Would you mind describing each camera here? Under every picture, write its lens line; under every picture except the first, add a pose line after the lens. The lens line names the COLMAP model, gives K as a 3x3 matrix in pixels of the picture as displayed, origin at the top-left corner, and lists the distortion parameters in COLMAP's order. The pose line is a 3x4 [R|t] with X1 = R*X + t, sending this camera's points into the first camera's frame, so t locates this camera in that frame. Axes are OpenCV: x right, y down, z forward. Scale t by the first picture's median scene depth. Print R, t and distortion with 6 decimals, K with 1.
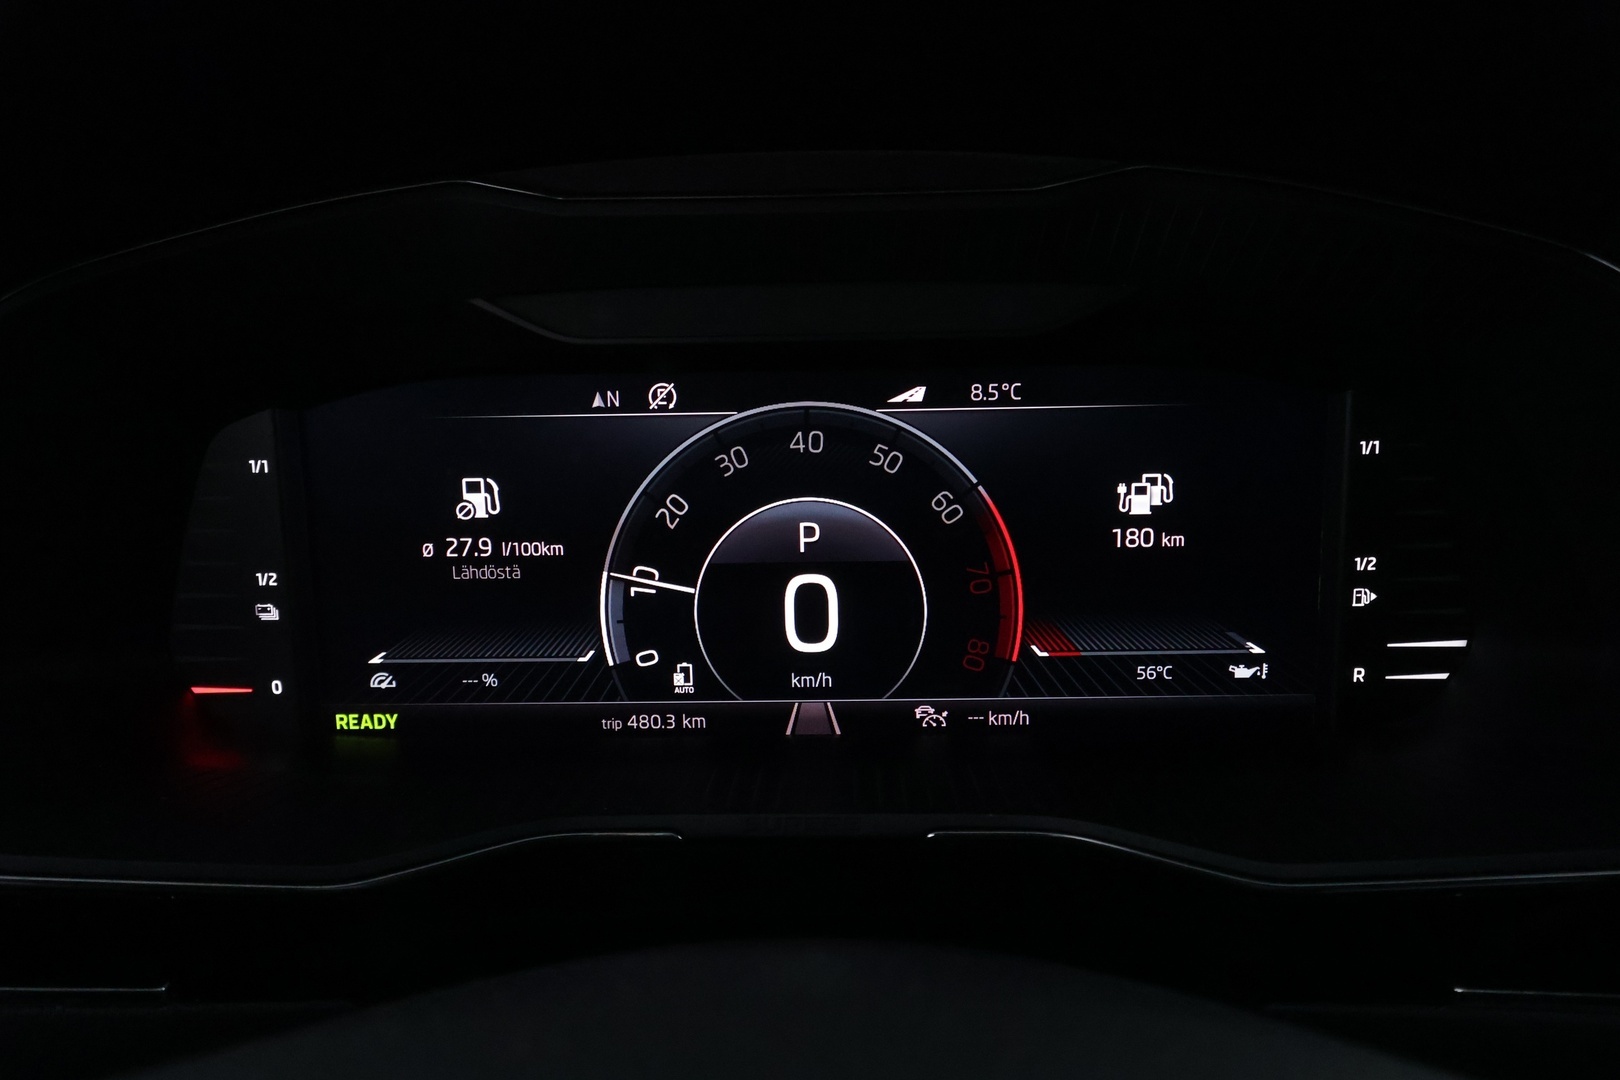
lens RADIAL K [[1260.4, 0, 815.3], [0, 1260.4, 539.9], [0, 0, 1]] dist [-0.005088, 0.004961]
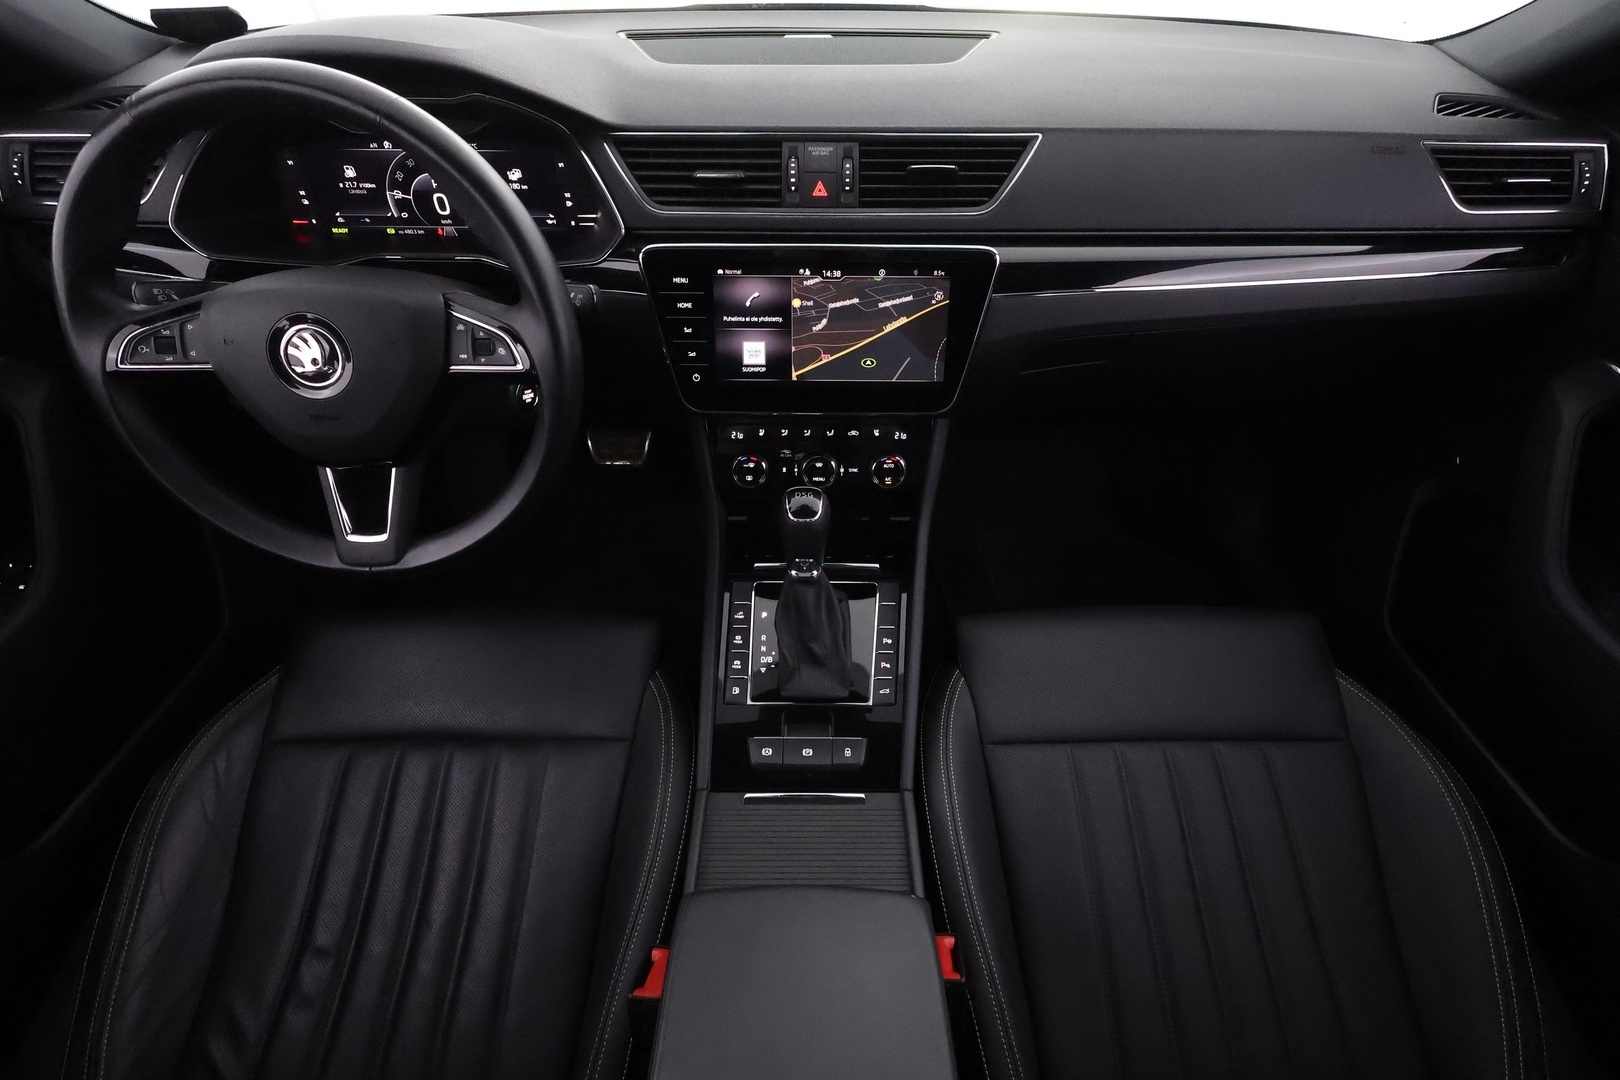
lens RADIAL K [[736.2, 0, 814.2], [0, 736.2, 536.3], [0, 0, 1]] dist [0.000495, 0.000551]
pose [[0.999404, 0.003666, 0.034311, 1.142443], [-0.020986, 0.853873, 0.520058, -0.293754], [-0.027391, -0.520469, 0.853441, -1.657835]]
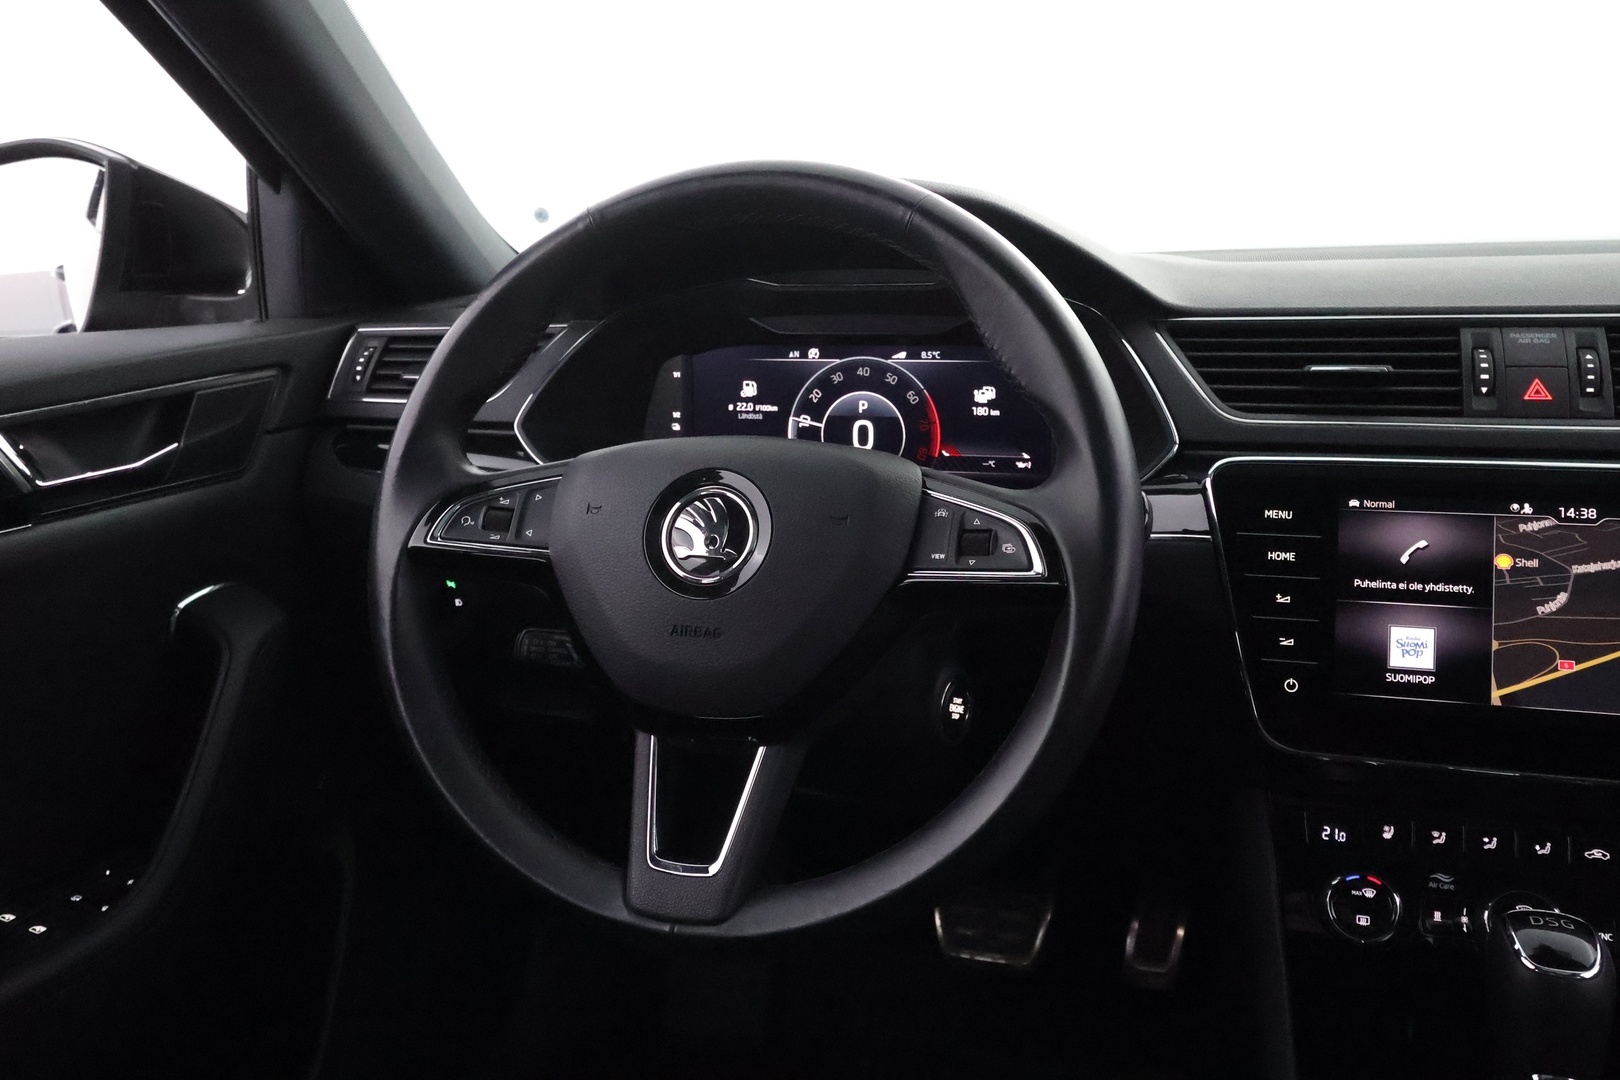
lens RADIAL K [[1260.4, 0, 821.4], [0, 1260.4, 544.2], [0, 0, 1]] dist [-0.005088, 0.004961]
pose [[0.962132, 0.064787, -0.264773, 0.649233], [-0.064325, 0.997875, 0.010422, 0.271503], [0.264885, 0.007004, 0.964255, -1.648374]]
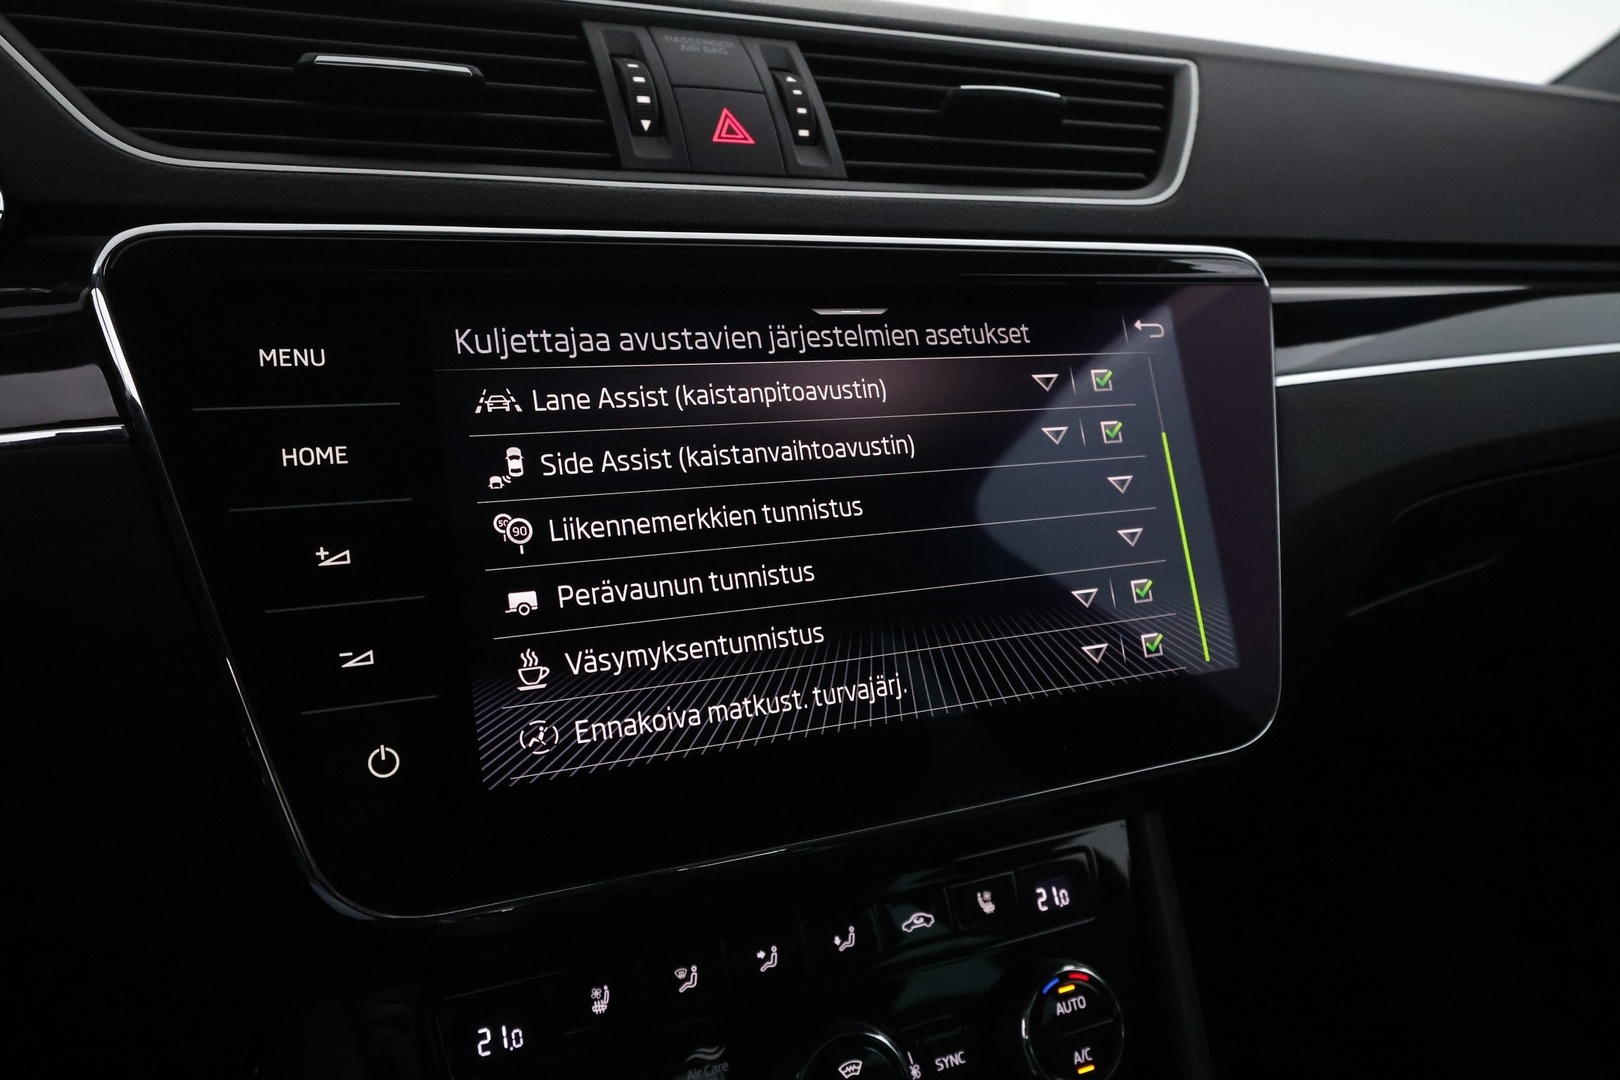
lens RADIAL K [[1260.4, 0, 809.3], [0, 1260.4, 542.3], [0, 0, 1]] dist [-0.005088, 0.004961]
pose [[0.881910, -0.063276, 0.467152, 0.723765], [0.071165, 0.997464, 0.000758, 0.346080], [-0.466015, 0.032577, 0.884177, -0.348561]]
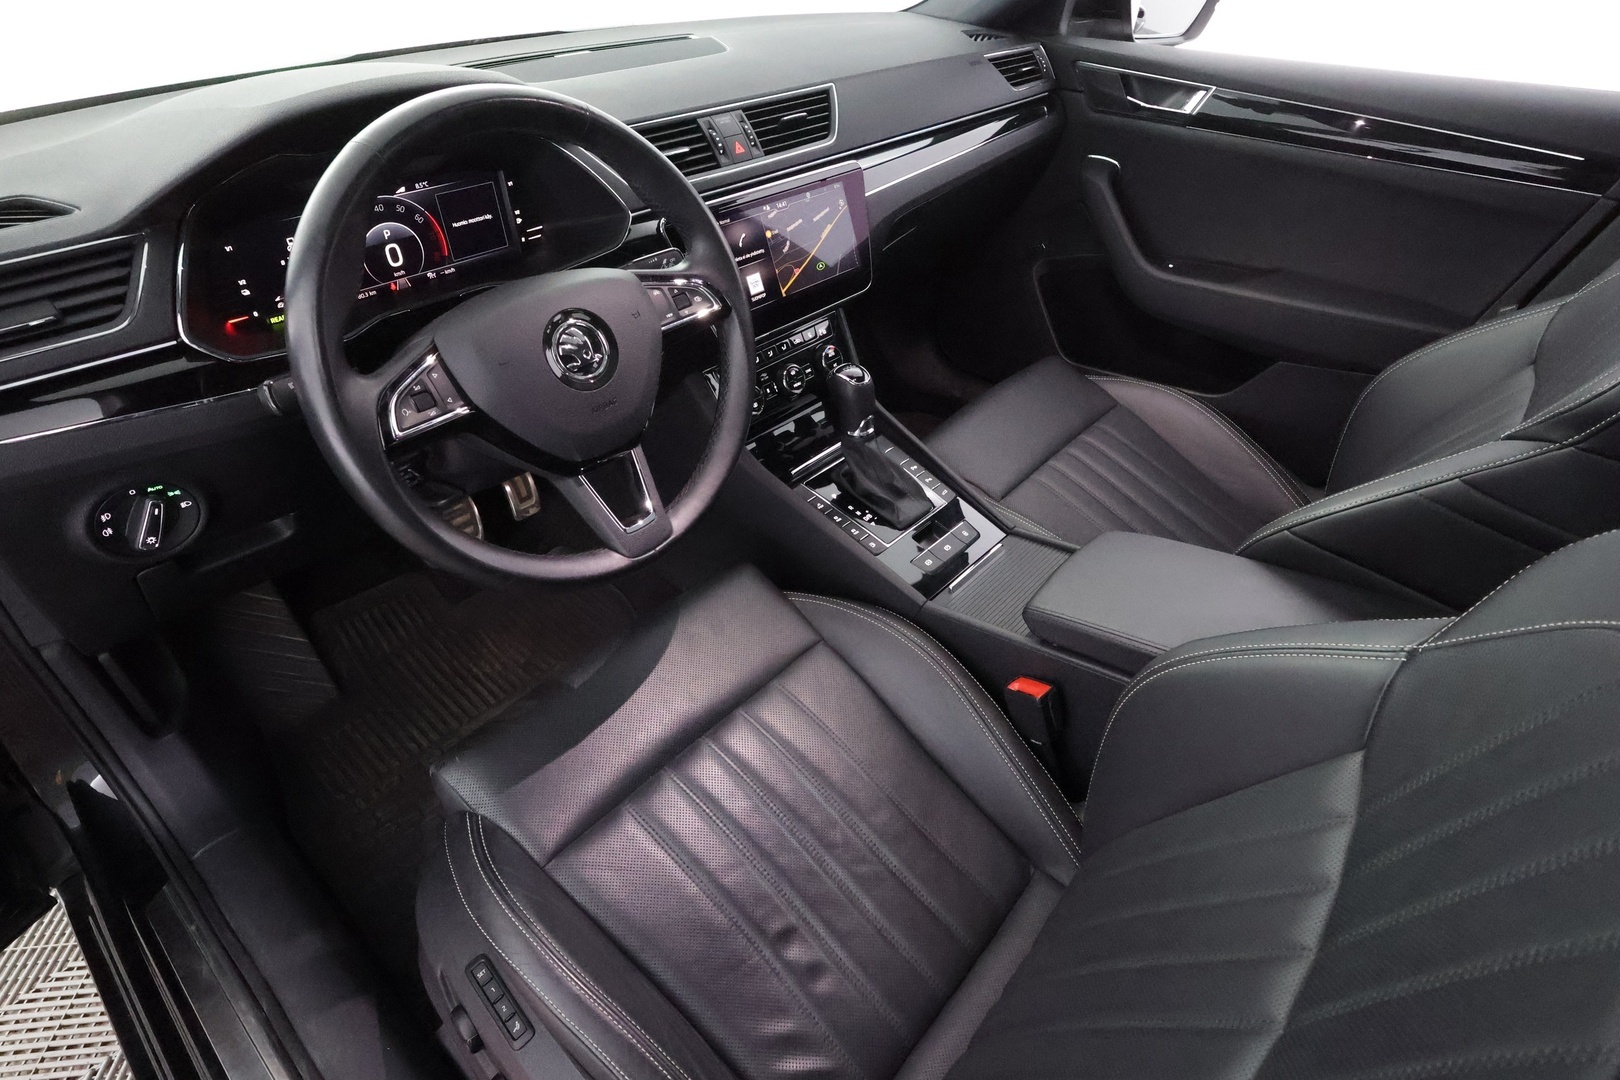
lens RADIAL K [[847.9, 0, 803.8], [0, 847.9, 541.3], [0, 0, 1]] dist [0.002281, -0.000795]
pose [[0.645846, -0.445269, 0.620177, -1.187353], [0.148128, 0.869960, 0.470348, -0.213802], [-0.748960, -0.211906, 0.627817, -1.729839]]
